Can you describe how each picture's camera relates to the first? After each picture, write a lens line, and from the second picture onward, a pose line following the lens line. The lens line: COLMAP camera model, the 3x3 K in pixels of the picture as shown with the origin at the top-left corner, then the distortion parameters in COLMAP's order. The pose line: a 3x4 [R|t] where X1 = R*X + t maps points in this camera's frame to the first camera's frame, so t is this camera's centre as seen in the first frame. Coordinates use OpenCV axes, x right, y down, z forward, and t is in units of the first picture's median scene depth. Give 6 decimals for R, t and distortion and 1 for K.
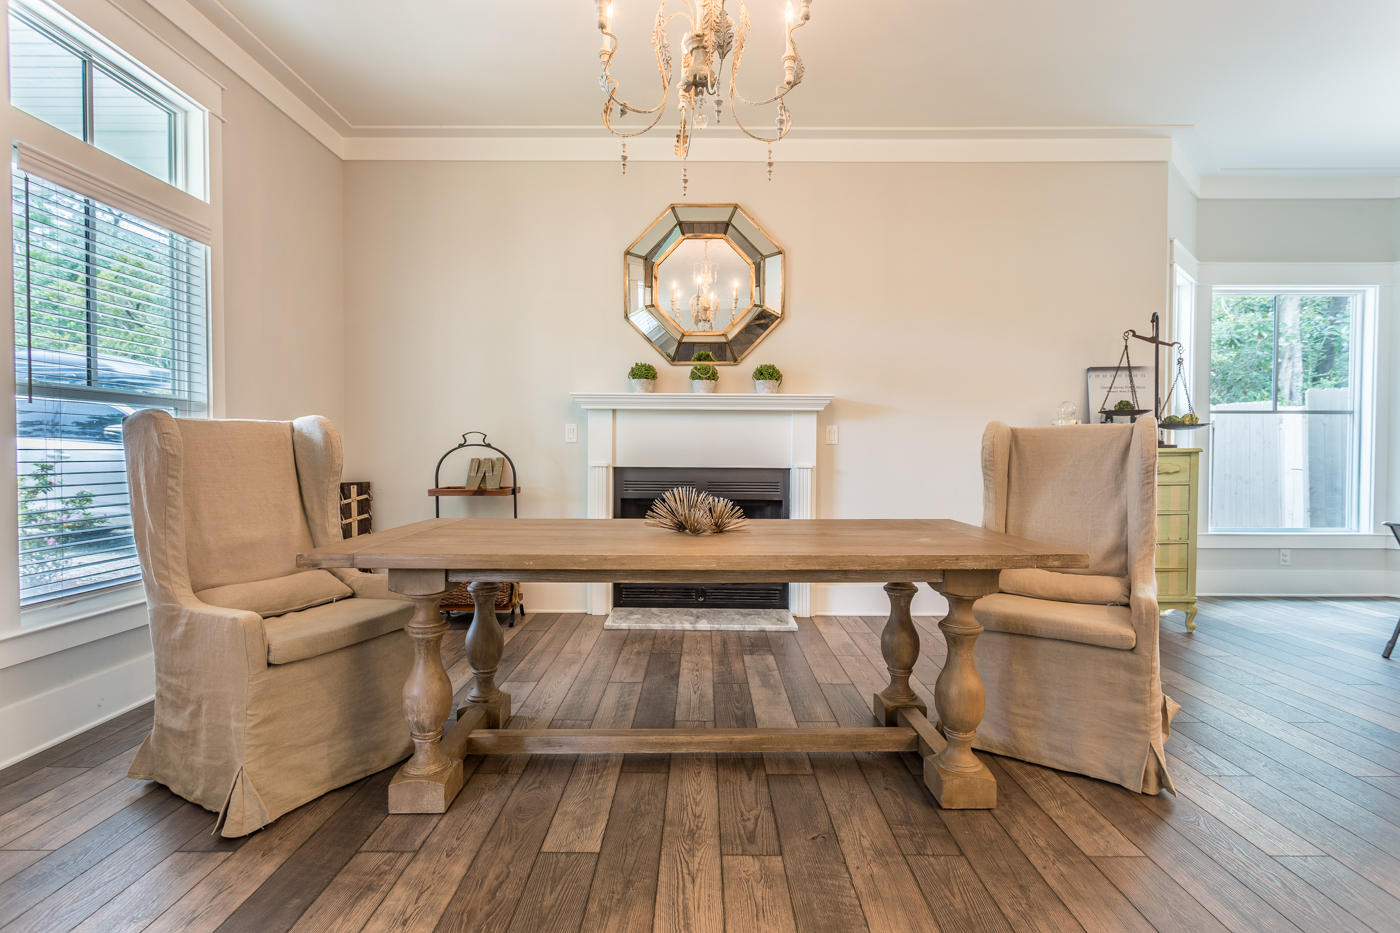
lens RADIAL K [[676.9, 0, 700.0], [0, 676.9, 466.5], [0, 0, 1]] dist [-0.000214, 0.001507]
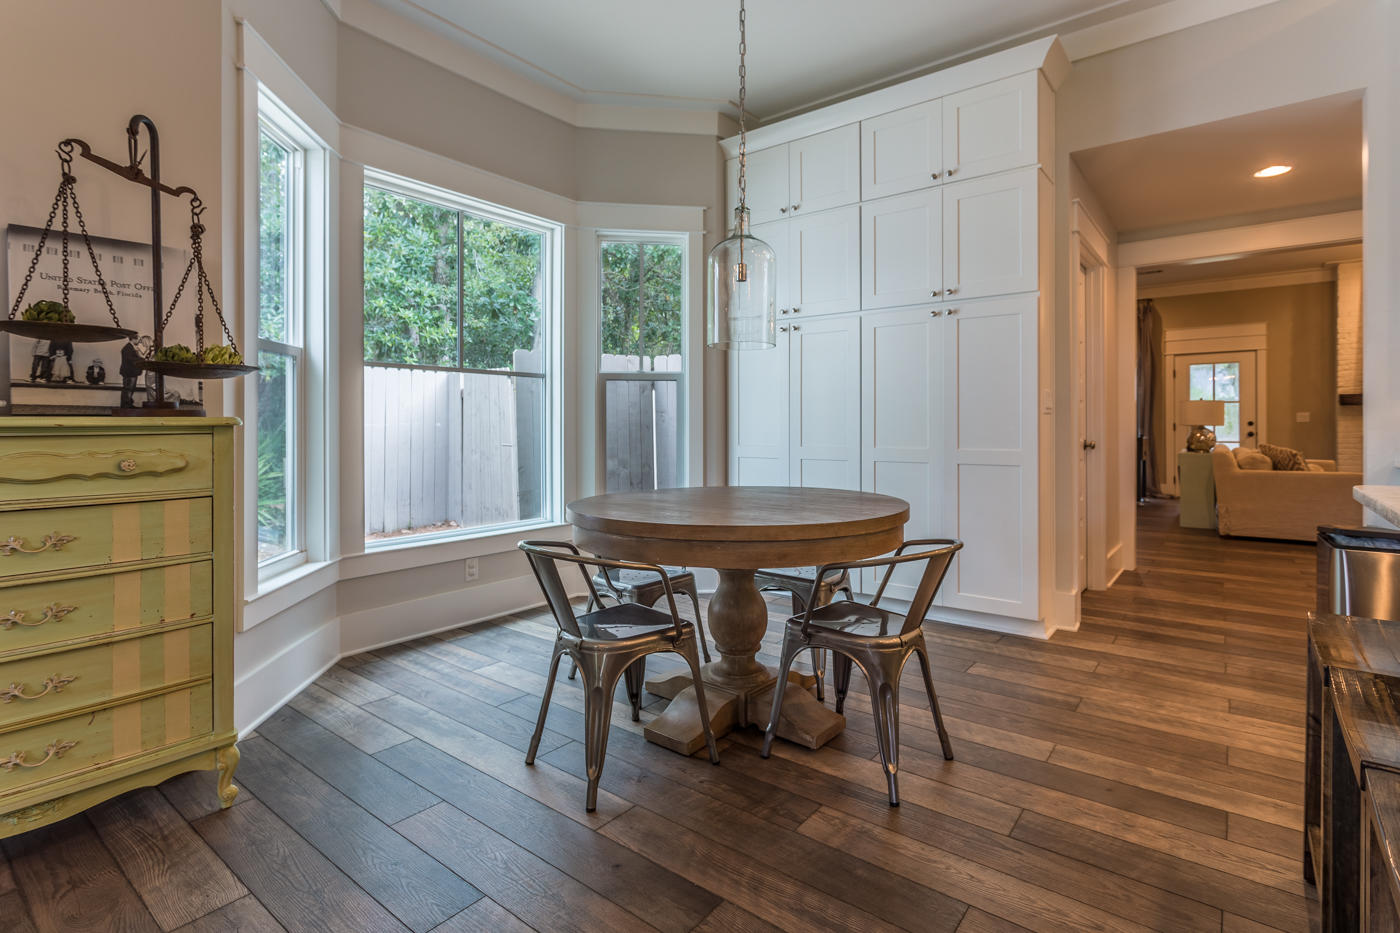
lens RADIAL K [[685.6, 0, 719.7], [0, 685.6, 422.6], [0, 0, 1]] dist [0.000910, 0.000504]
pose [[0.601983, 0.001058, 0.798508, 0.515470], [0.019614, 0.999678, -0.016112, -0.007791], [-0.798268, 0.025361, 0.601768, 0.403810]]
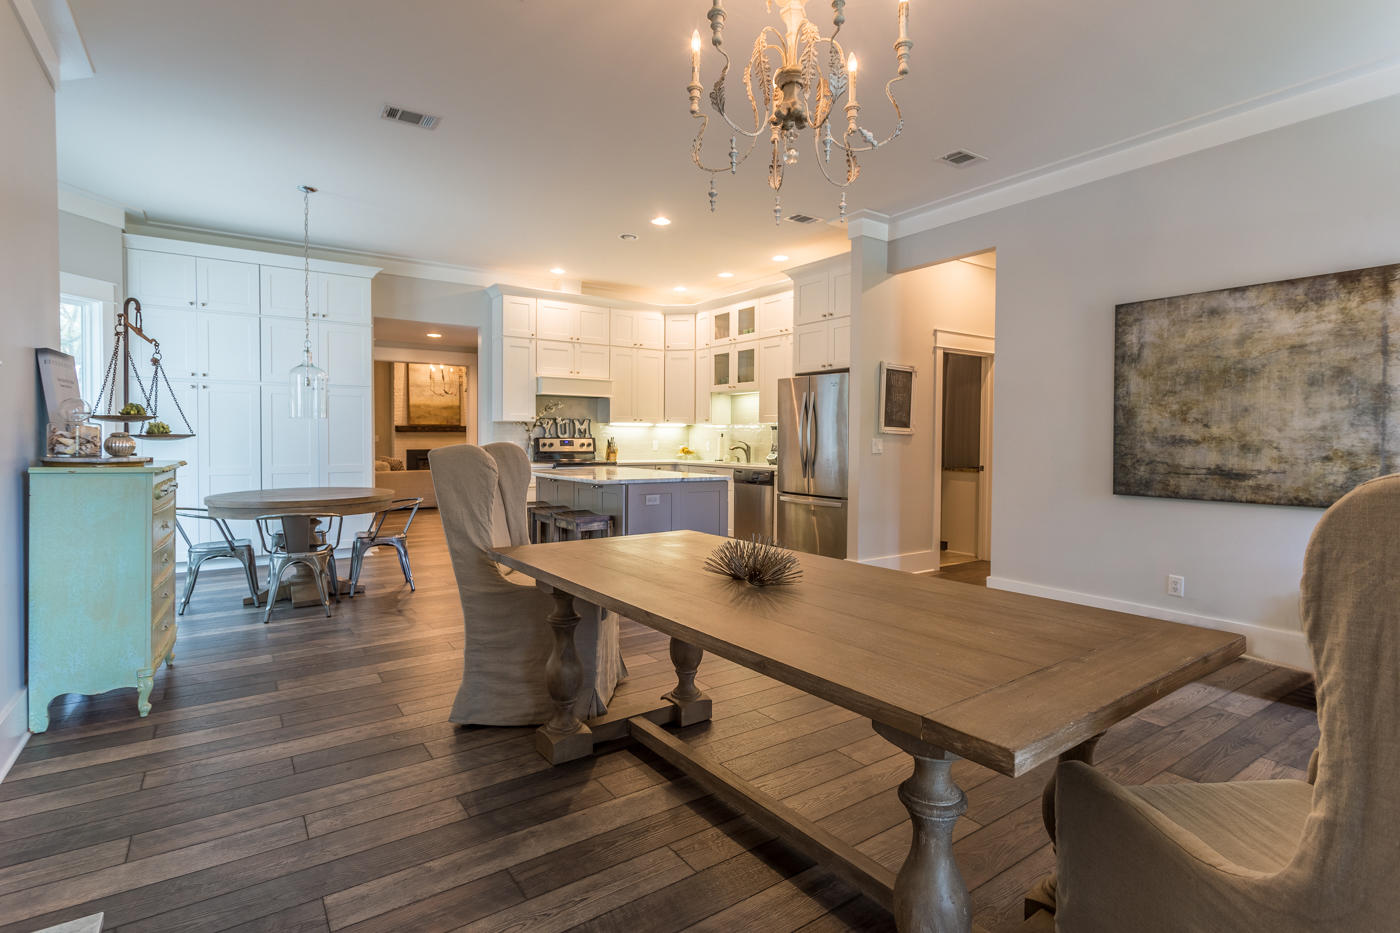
lens RADIAL K [[674.4, 0, 697.5], [0, 674.4, 446.0], [0, 0, 1]] dist [0.001078, 0.000712]
pose [[-0.576549, -0.014800, 0.816929, -0.381276], [0.010811, 0.999610, 0.025739, -0.056356], [-0.816991, 0.023672, -0.576164, 0.873971]]
